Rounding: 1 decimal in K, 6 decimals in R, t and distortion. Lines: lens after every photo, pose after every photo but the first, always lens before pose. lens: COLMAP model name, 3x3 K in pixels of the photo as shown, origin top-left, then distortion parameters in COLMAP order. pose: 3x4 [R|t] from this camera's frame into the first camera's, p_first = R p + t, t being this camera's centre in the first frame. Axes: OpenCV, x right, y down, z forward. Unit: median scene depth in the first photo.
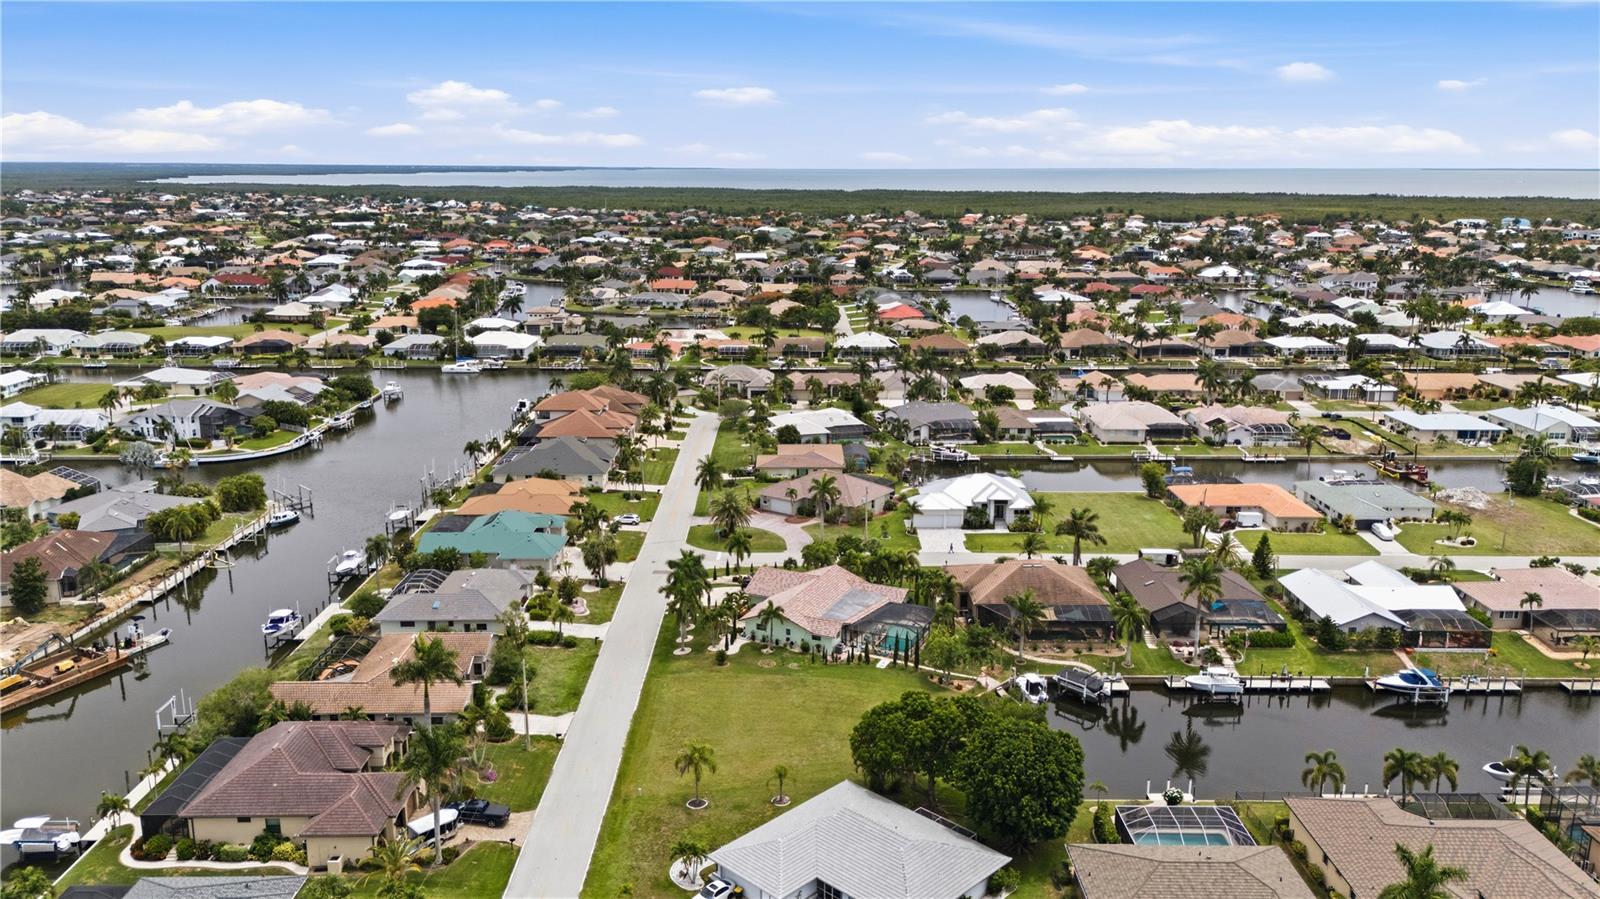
lens RADIAL K [[1185.1, 0, 800.0], [0, 1185.1, 449.5], [0, 0, 1]] dist [0.124391, -0.176036]
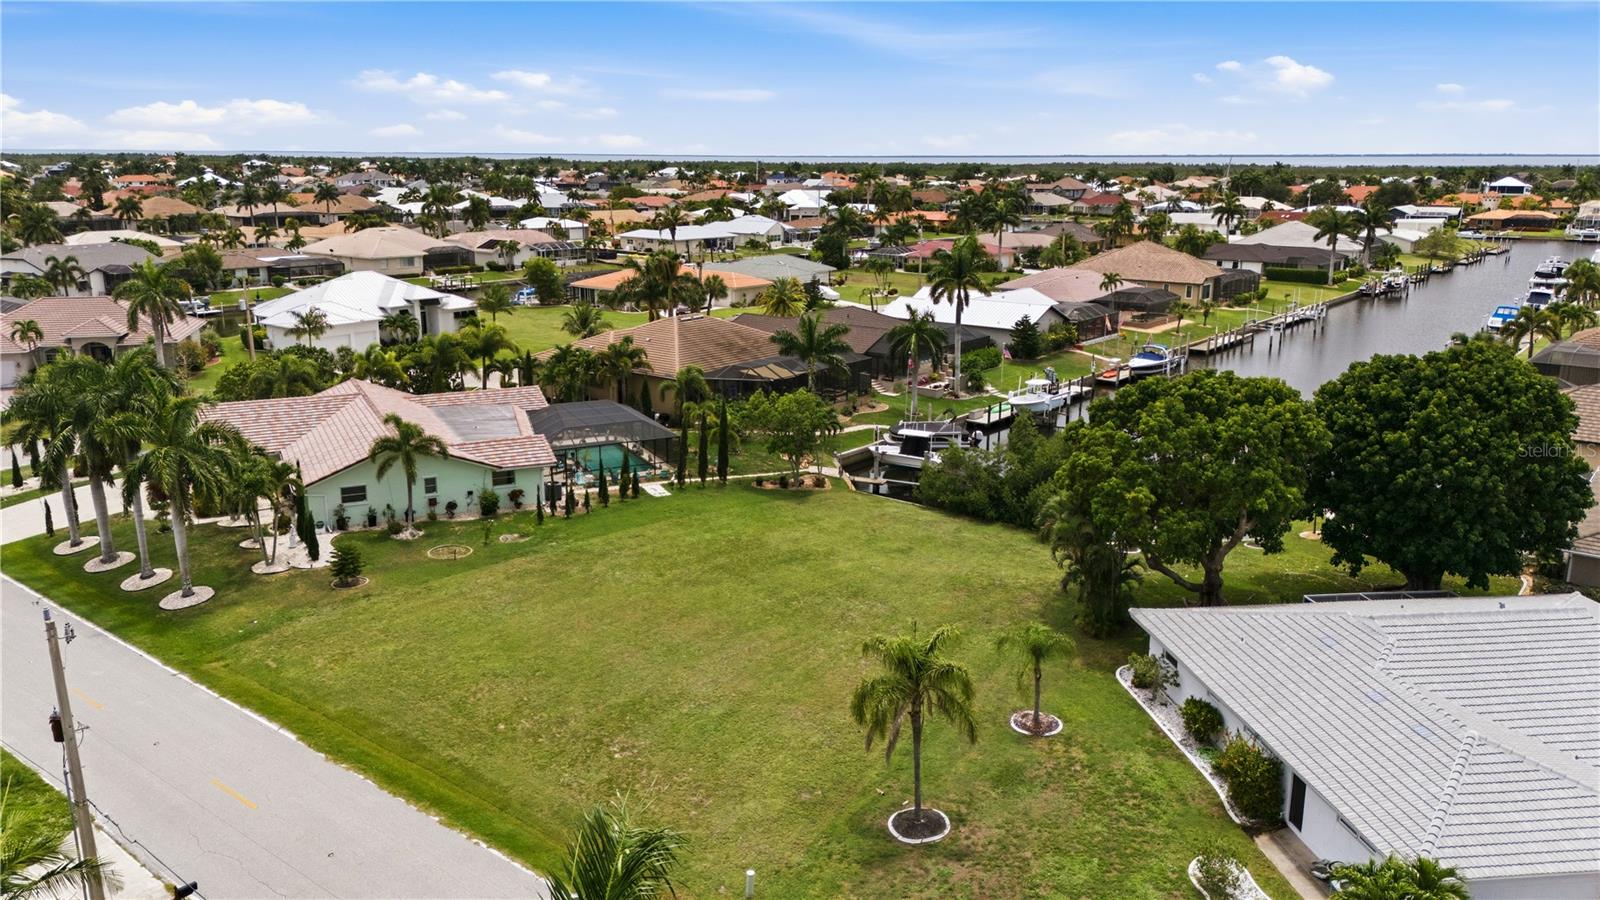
lens RADIAL K [[1185.1, 0, 800.0], [0, 1185.1, 450.0], [0, 0, 1]] dist [0.124391, -0.176036]
pose [[0.628677, -0.188091, 0.754577, -0.190304], [0.177637, 0.979390, 0.096131, 0.092848], [-0.757107, 0.073605, 0.649132, 0.465796]]
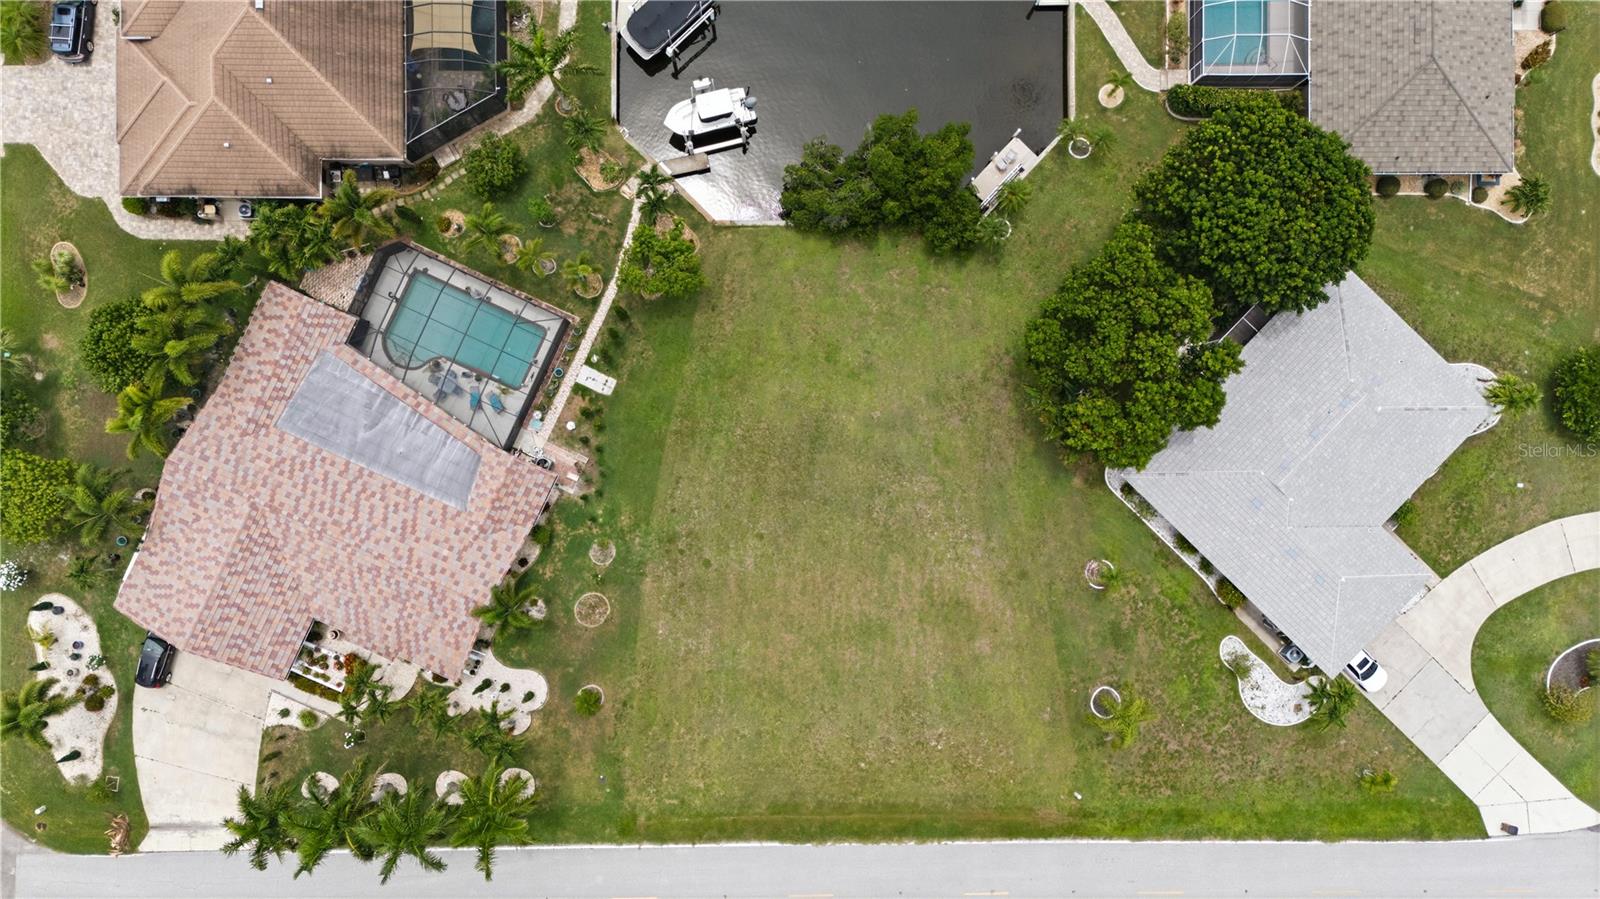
lens RADIAL K [[1185.1, 0, 800.0], [0, 1185.1, 449.5], [0, 0, 1]] dist [0.124391, -0.176036]
pose [[0.006146, -0.999942, -0.008884, 0.031958], [0.199657, -0.007478, 0.979837, -0.218493], [-0.979847, -0.007796, 0.199599, 0.595068]]
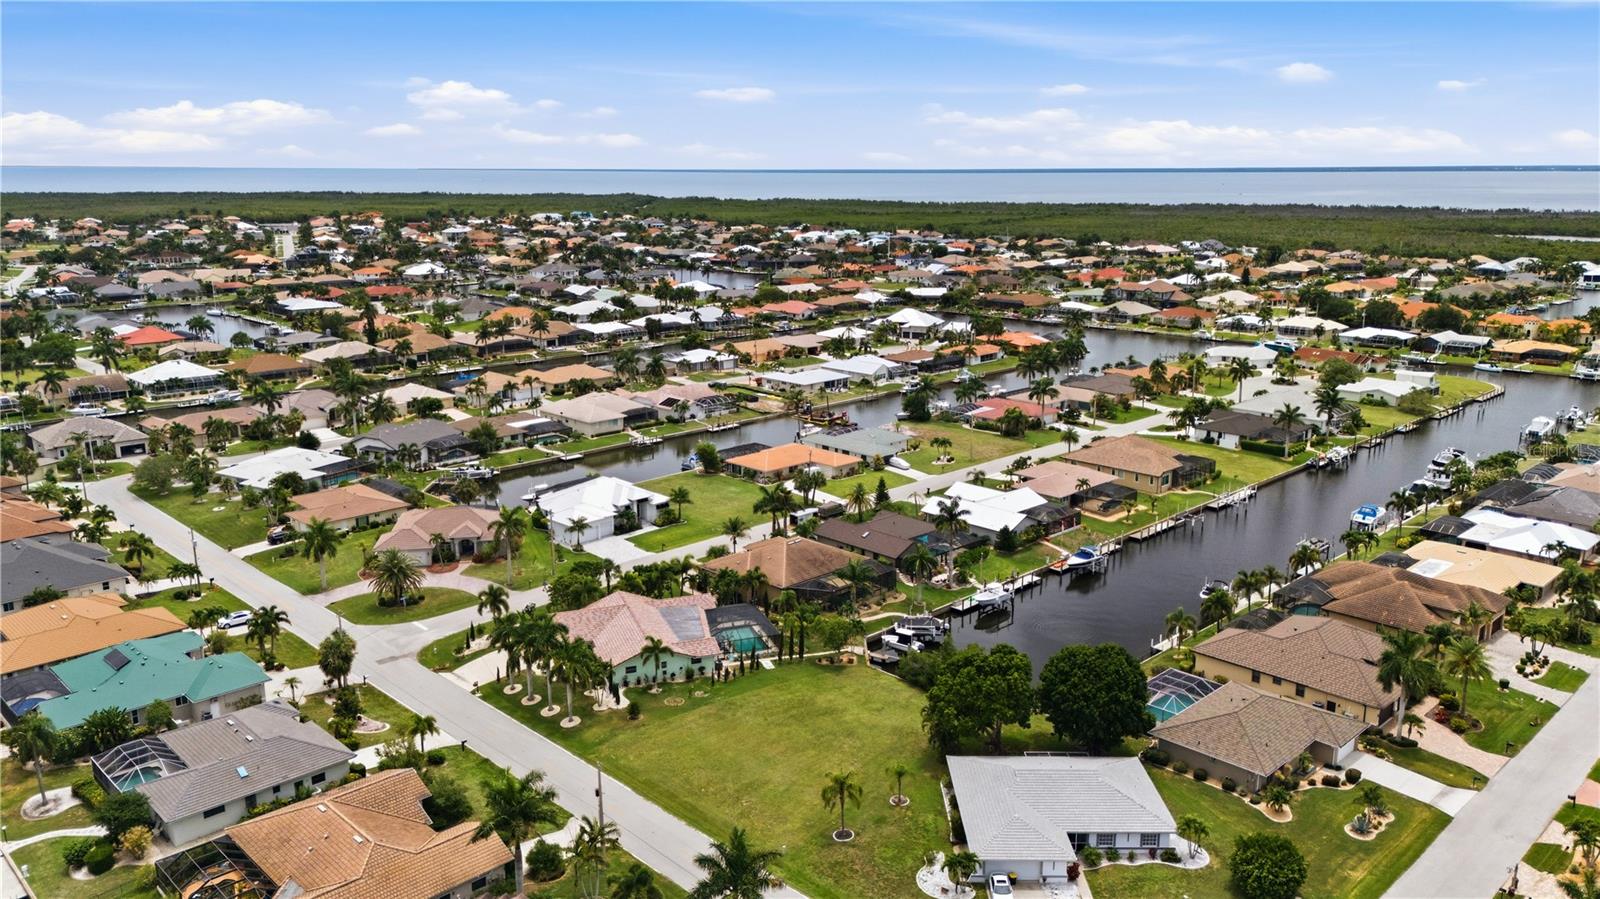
lens RADIAL K [[1185.1, 0, 800.0], [0, 1185.1, 449.5], [0, 0, 1]] dist [0.124391, -0.176036]
pose [[0.717753, -0.165122, 0.676436, -0.405450], [0.164333, 0.984203, 0.065879, -0.042177], [-0.676628, 0.063876, 0.733549, 0.177325]]
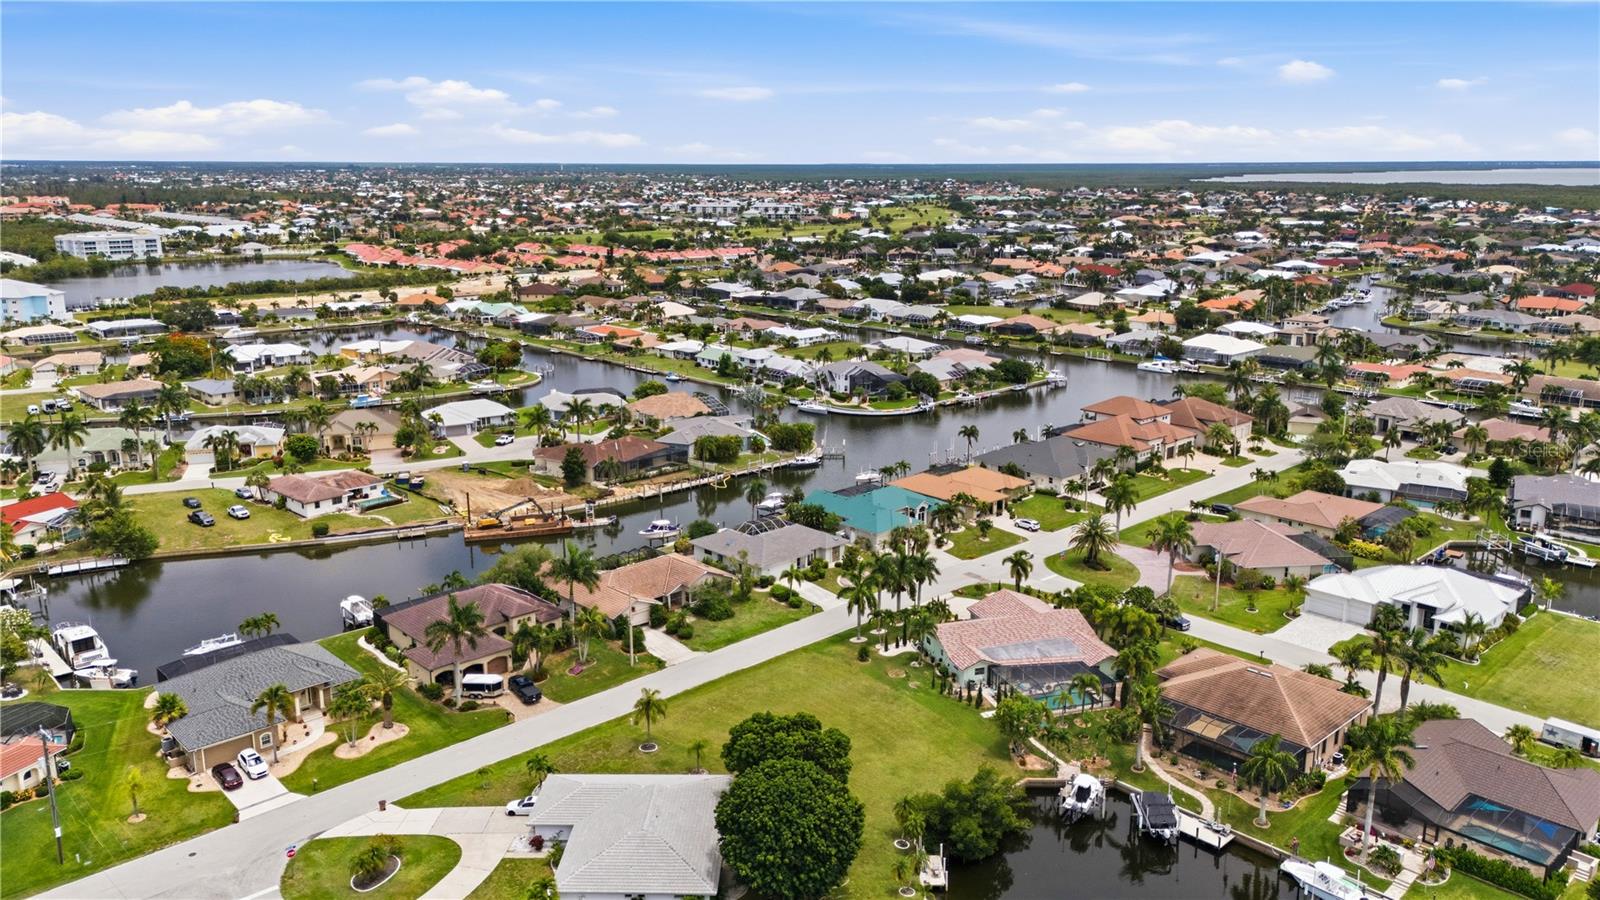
lens RADIAL K [[1185.1, 0, 800.0], [0, 1185.1, 450.0], [0, 0, 1]] dist [0.124391, -0.176036]
pose [[0.680818, 0.169823, -0.712494, 0.427282], [-0.168487, 0.982975, 0.073296, -0.042788], [0.712811, 0.070145, 0.697840, 0.183177]]
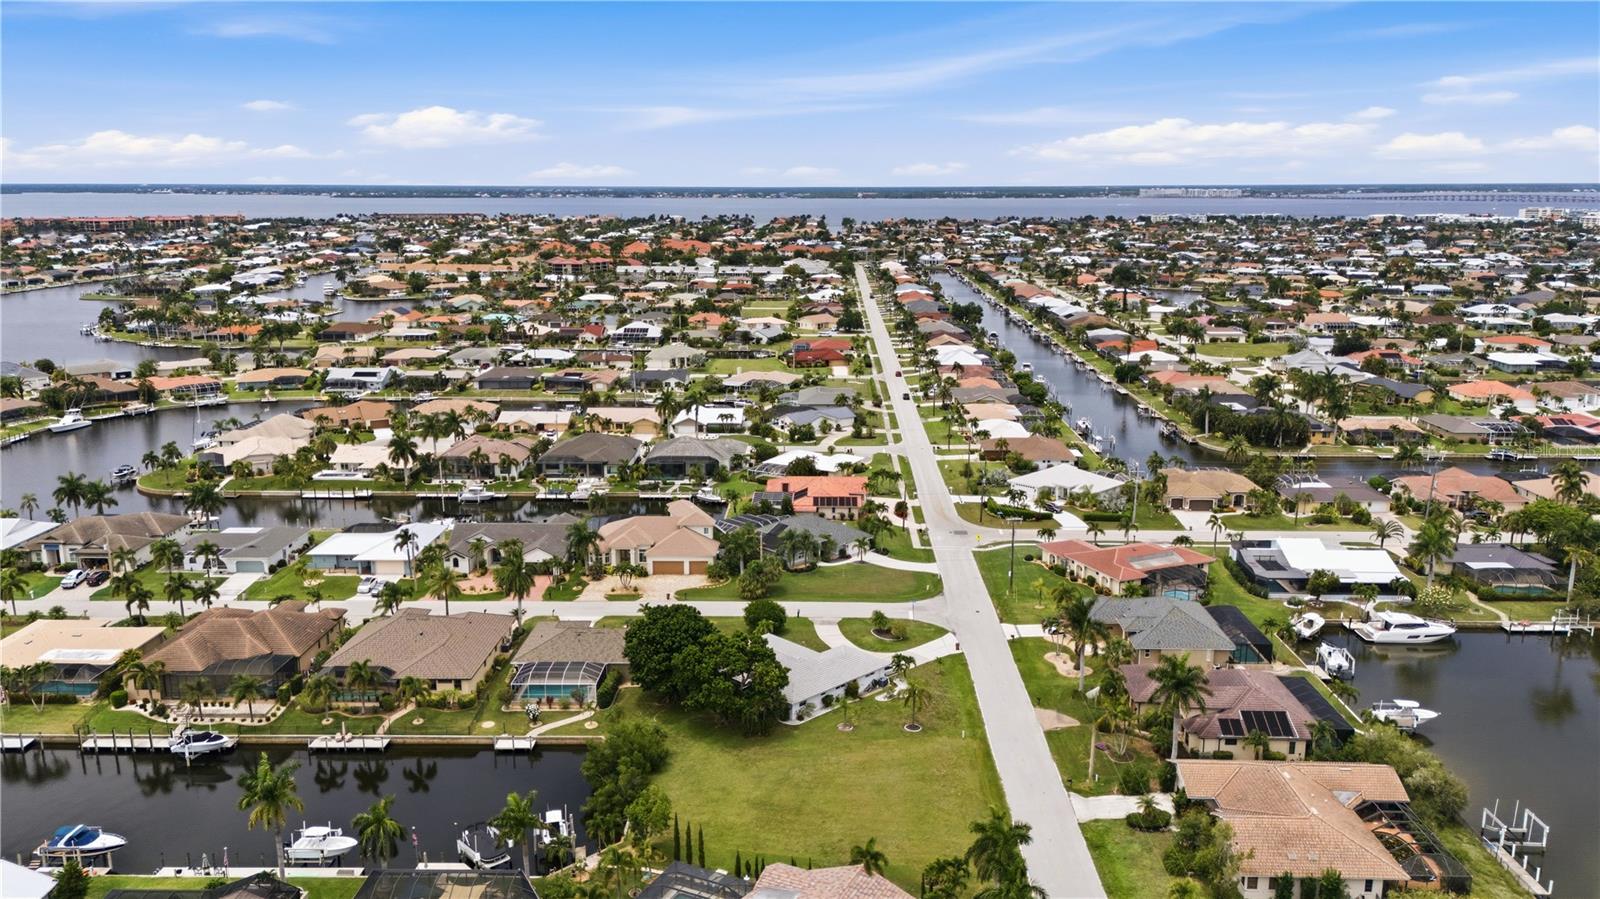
lens RADIAL K [[1196.3, 0, 800.0], [0, 1196.3, 449.5], [0, 0, 1]] dist [0.092302, -0.104215]
pose [[-0.999568, -0.008601, 0.028087, -0.001137], [0.004589, 0.898708, 0.438523, -0.291212], [-0.029014, 0.438462, -0.898281, 1.145967]]
